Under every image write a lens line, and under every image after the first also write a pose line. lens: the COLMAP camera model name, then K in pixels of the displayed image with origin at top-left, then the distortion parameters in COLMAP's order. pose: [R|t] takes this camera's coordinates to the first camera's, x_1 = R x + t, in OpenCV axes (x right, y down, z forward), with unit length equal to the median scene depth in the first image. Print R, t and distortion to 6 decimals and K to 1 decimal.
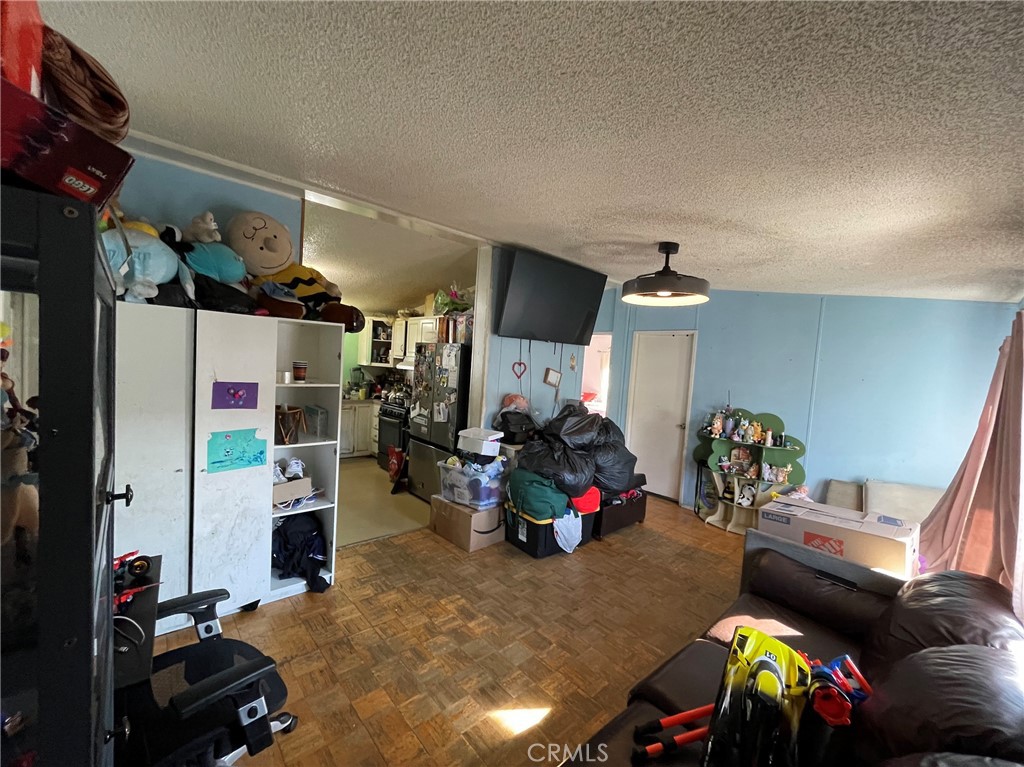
lens RADIAL K [[425.6, 0, 512.0], [0, 425.6, 383.5], [0, 0, 1]] dist [-0.003001, -0.000185]
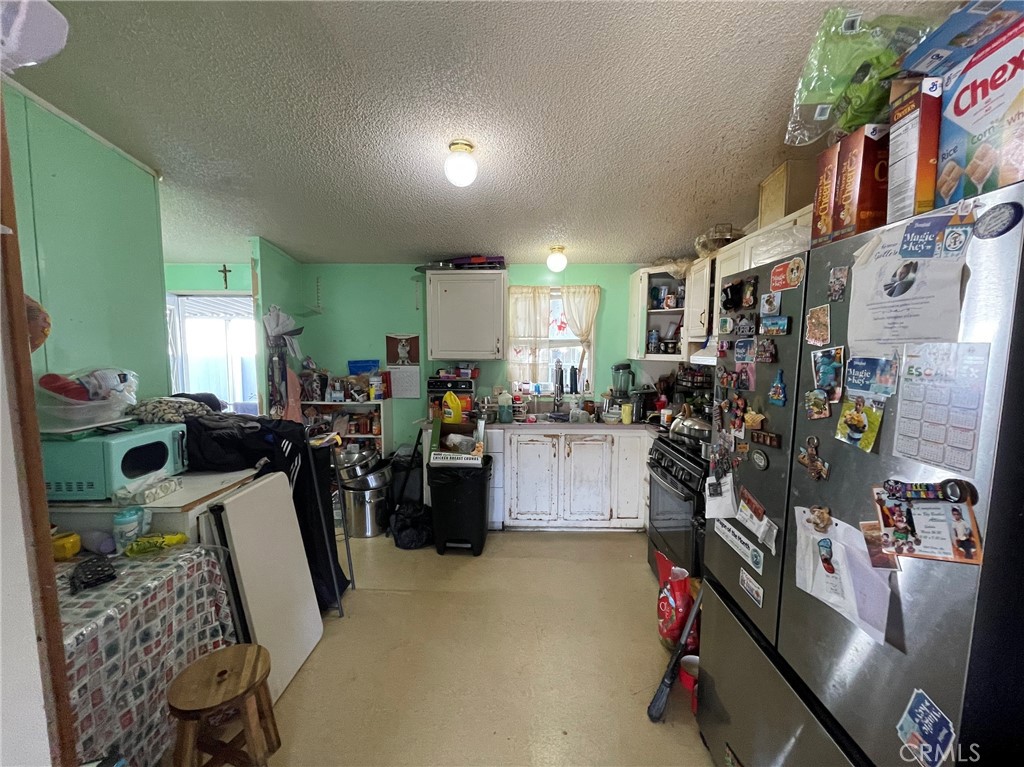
lens RADIAL K [[425.6, 0, 512.0], [0, 425.6, 383.5], [0, 0, 1]] dist [-0.003001, -0.000185]
pose [[0.741483, 0.002545, -0.670967, -0.136906], [0.004179, 0.999956, 0.008411, -0.024090], [0.670958, -0.009040, 0.741440, 0.691058]]
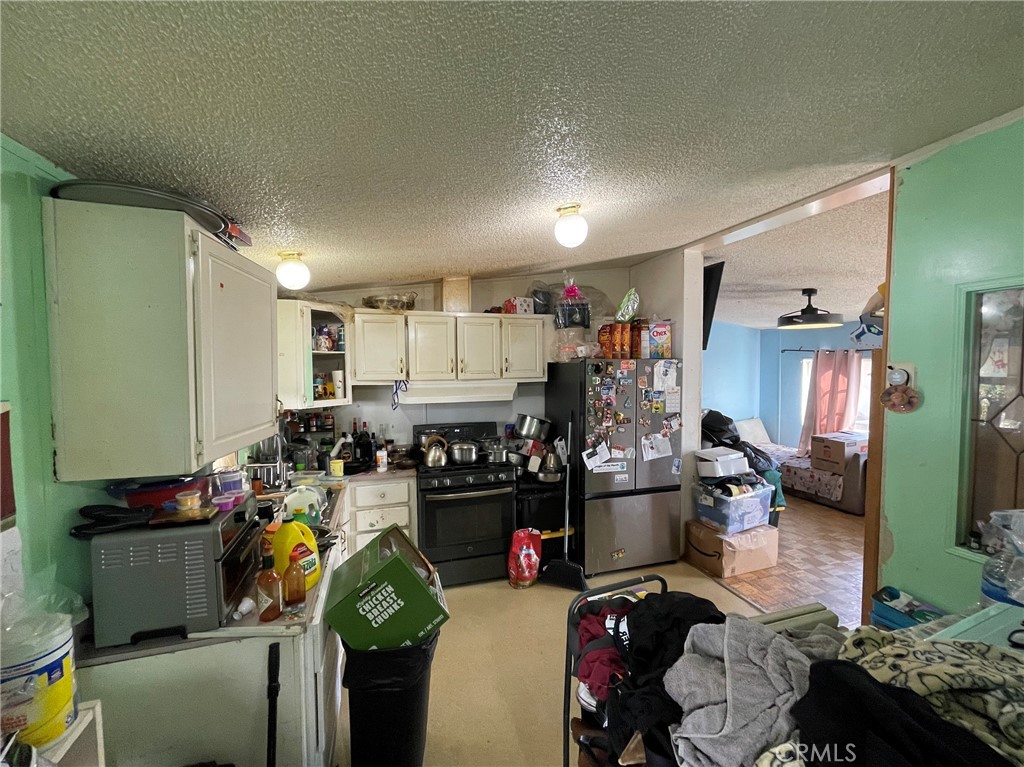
lens RADIAL K [[425.6, 0, 512.0], [0, 425.6, 383.5], [0, 0, 1]] dist [-0.003001, -0.000185]
pose [[0.406998, -0.101561, 0.907766, -0.922402], [0.073973, 0.994200, 0.078065, -0.122491], [-0.910429, 0.035378, 0.412150, 0.856549]]
